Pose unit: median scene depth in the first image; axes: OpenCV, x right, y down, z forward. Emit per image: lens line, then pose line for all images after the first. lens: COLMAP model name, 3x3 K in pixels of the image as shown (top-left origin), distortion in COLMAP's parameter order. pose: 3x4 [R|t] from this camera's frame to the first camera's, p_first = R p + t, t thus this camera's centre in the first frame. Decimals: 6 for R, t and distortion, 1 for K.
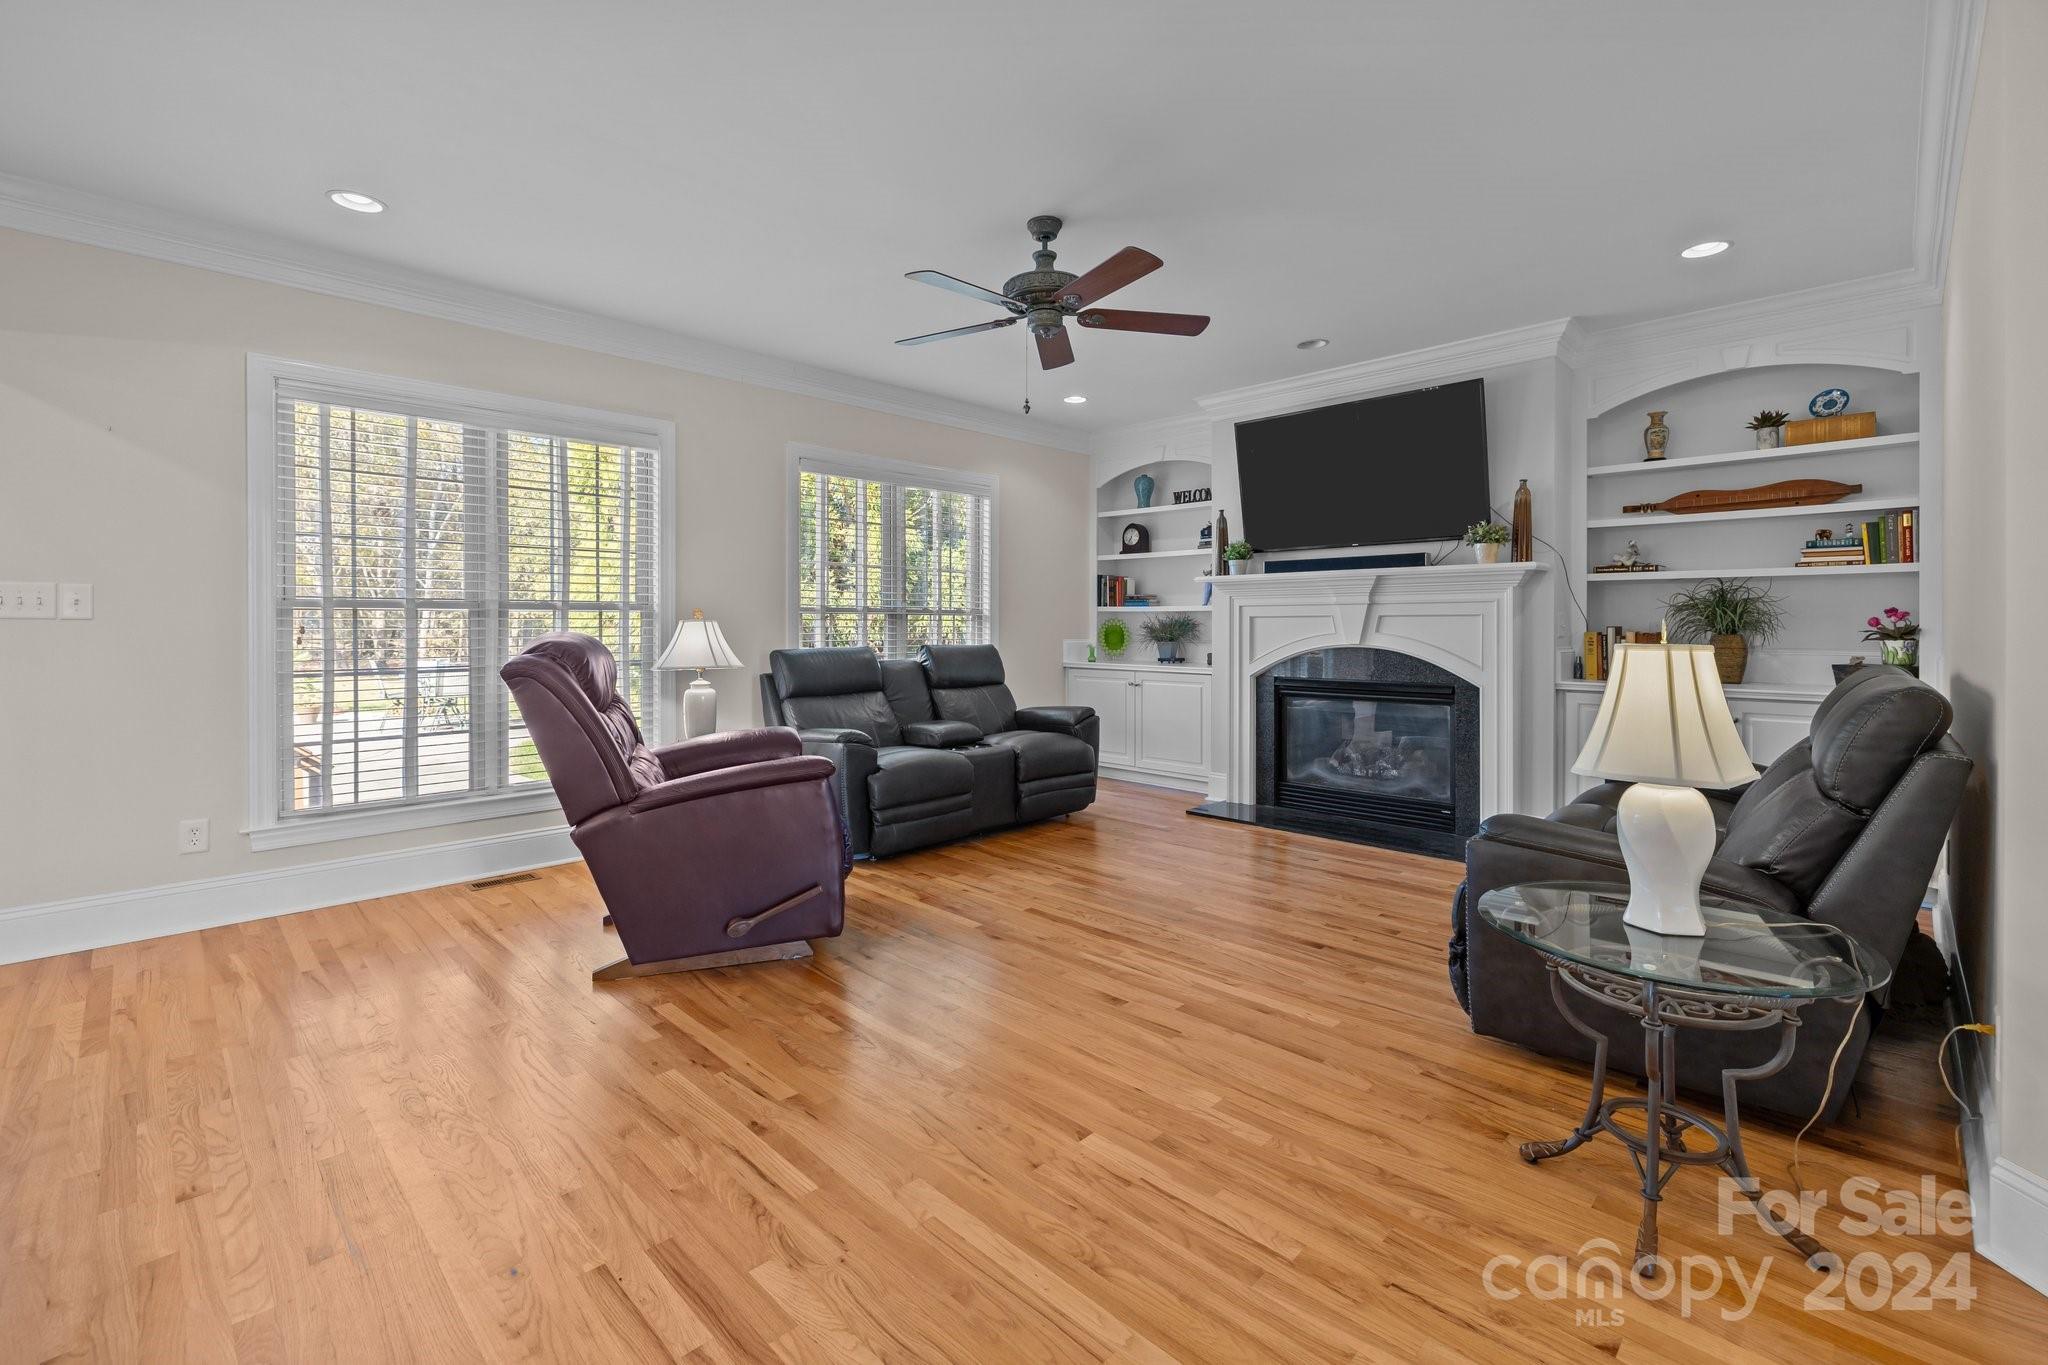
lens RADIAL K [[888.8, 0, 1007.6], [0, 888.8, 630.7], [0, 0, 1]] dist [0.008133, 0.000140]
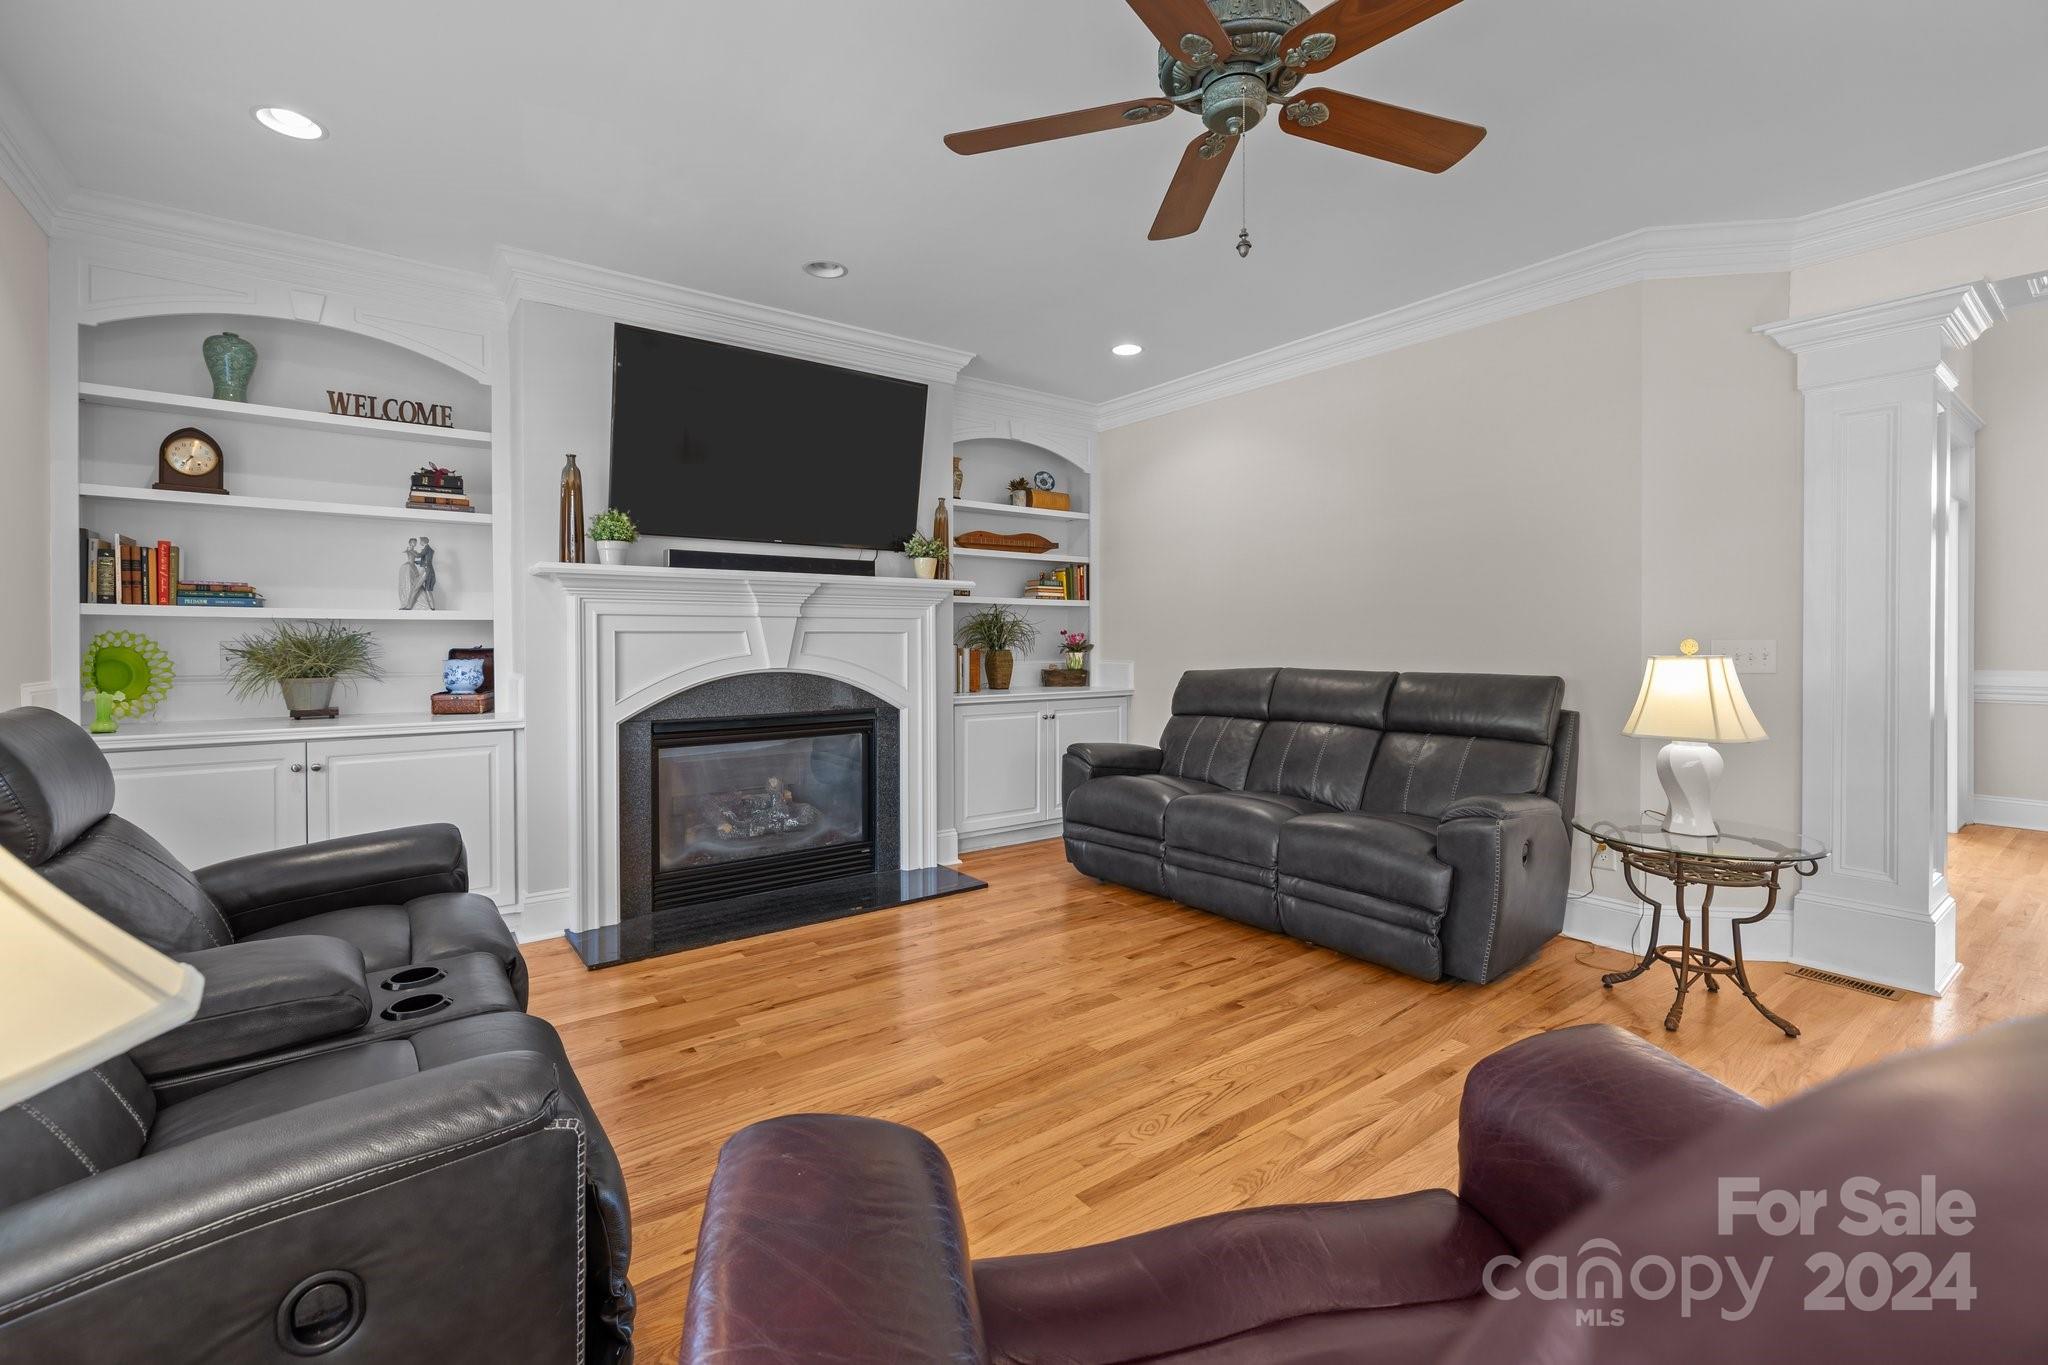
lens RADIAL K [[874.6, 0, 1012.4], [0, 874.6, 649.1], [0, 0, 1]] dist [0.000938, -0.000172]
pose [[0.140757, -0.011648, 0.989976, -0.354697], [0.008500, 0.999908, 0.010557, -0.008370], [-0.990008, 0.006929, 0.140843, 0.715979]]
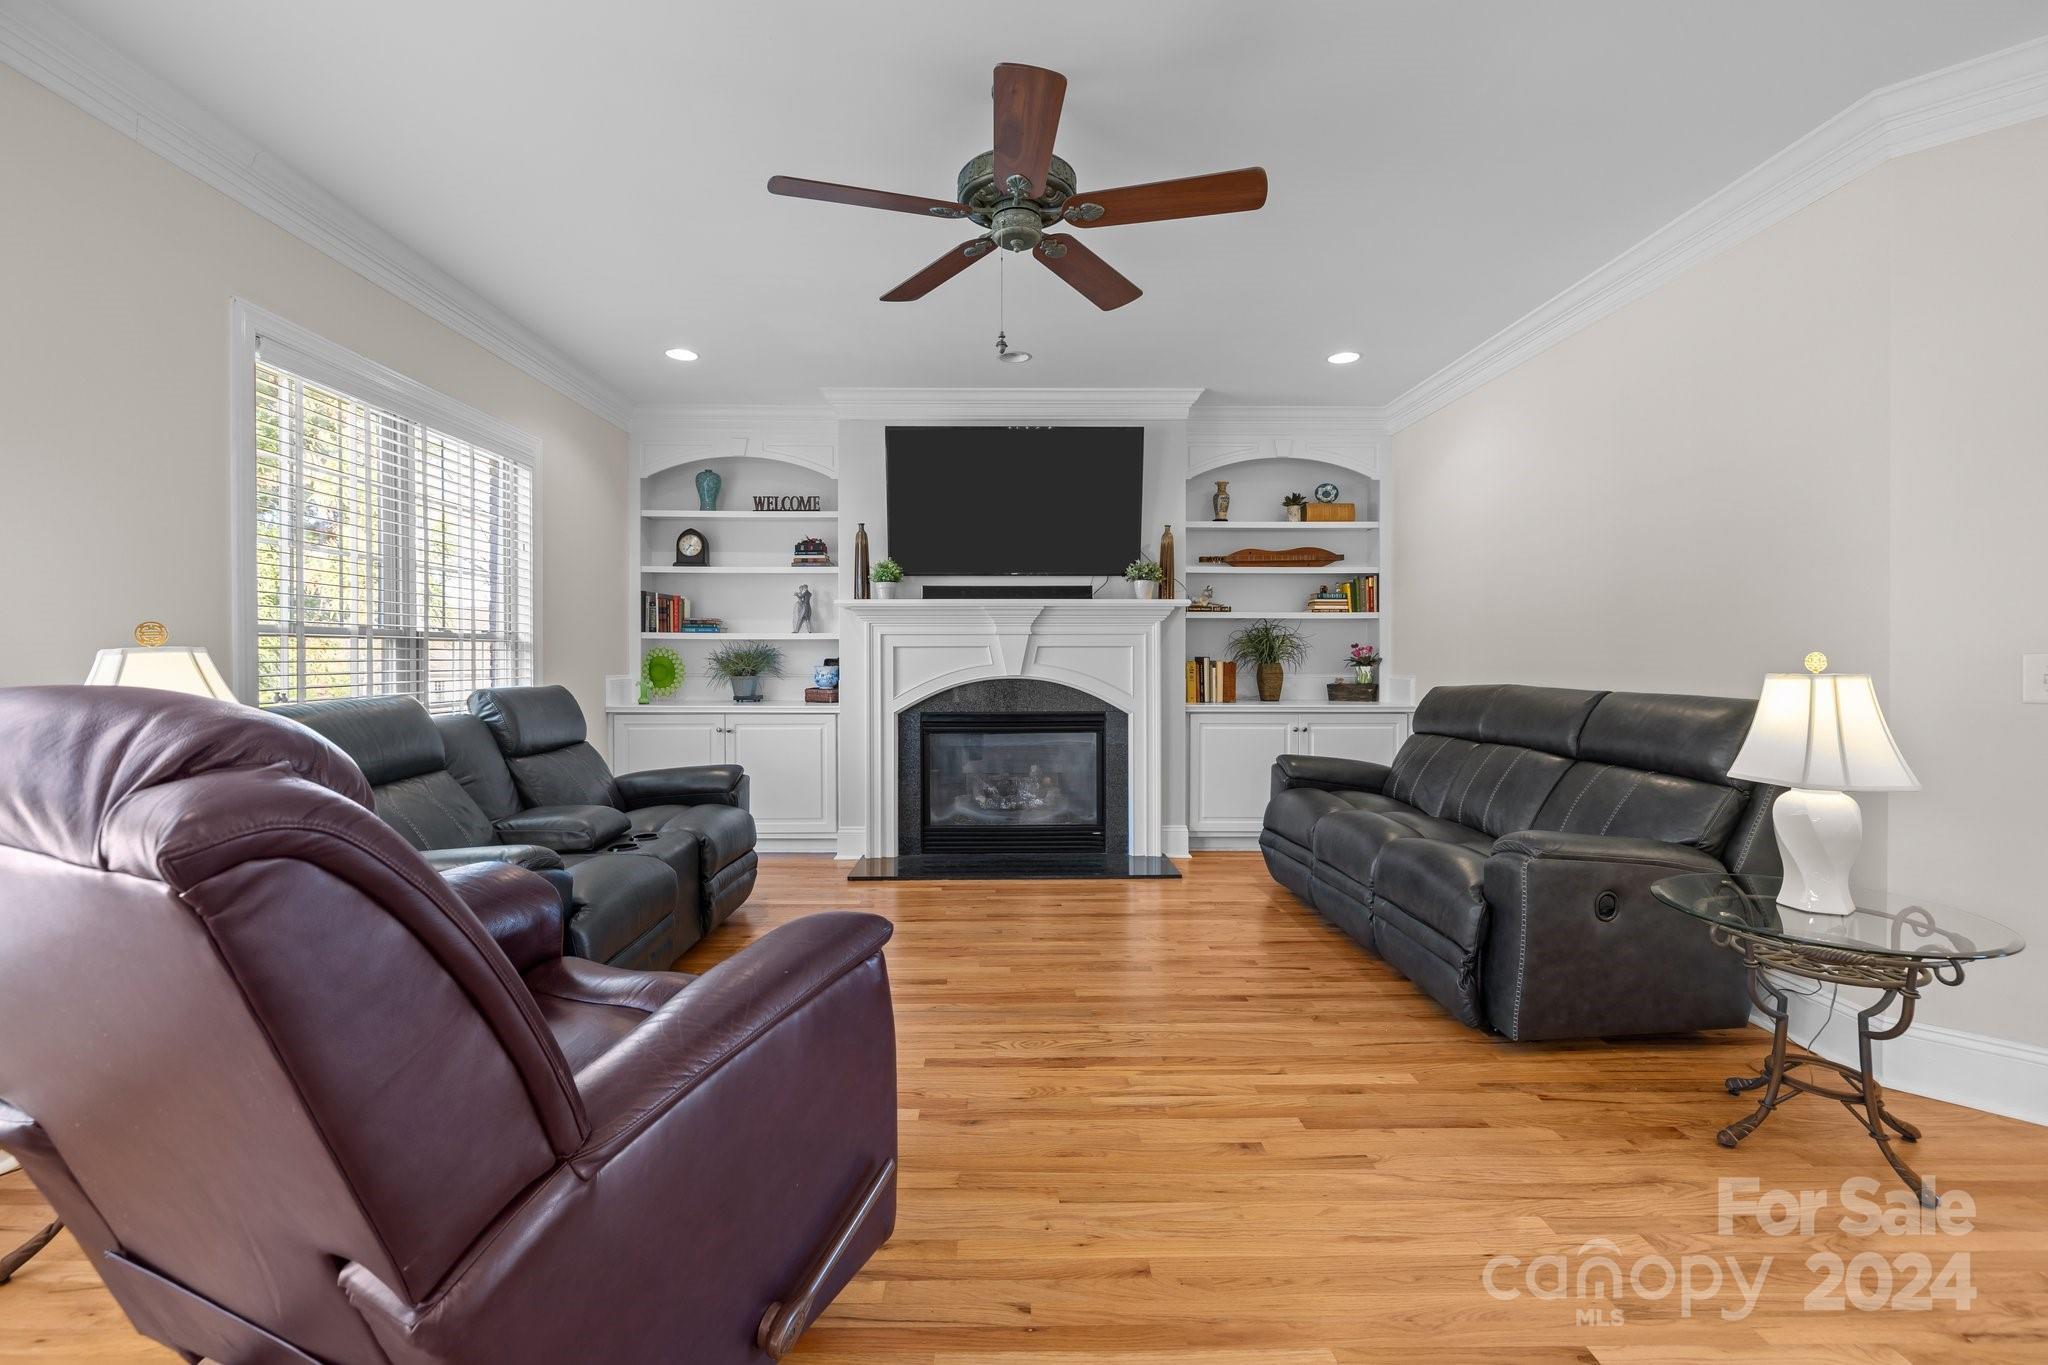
lens RADIAL K [[870.2, 0, 1014.3], [0, 870.2, 665.3], [0, 0, 1]] dist [0.001873, 0.000137]
pose [[0.693248, -0.009611, 0.720635, -0.310687], [0.005604, 0.999953, 0.007945, -0.003836], [-0.720677, -0.001469, 0.693269, 0.350713]]
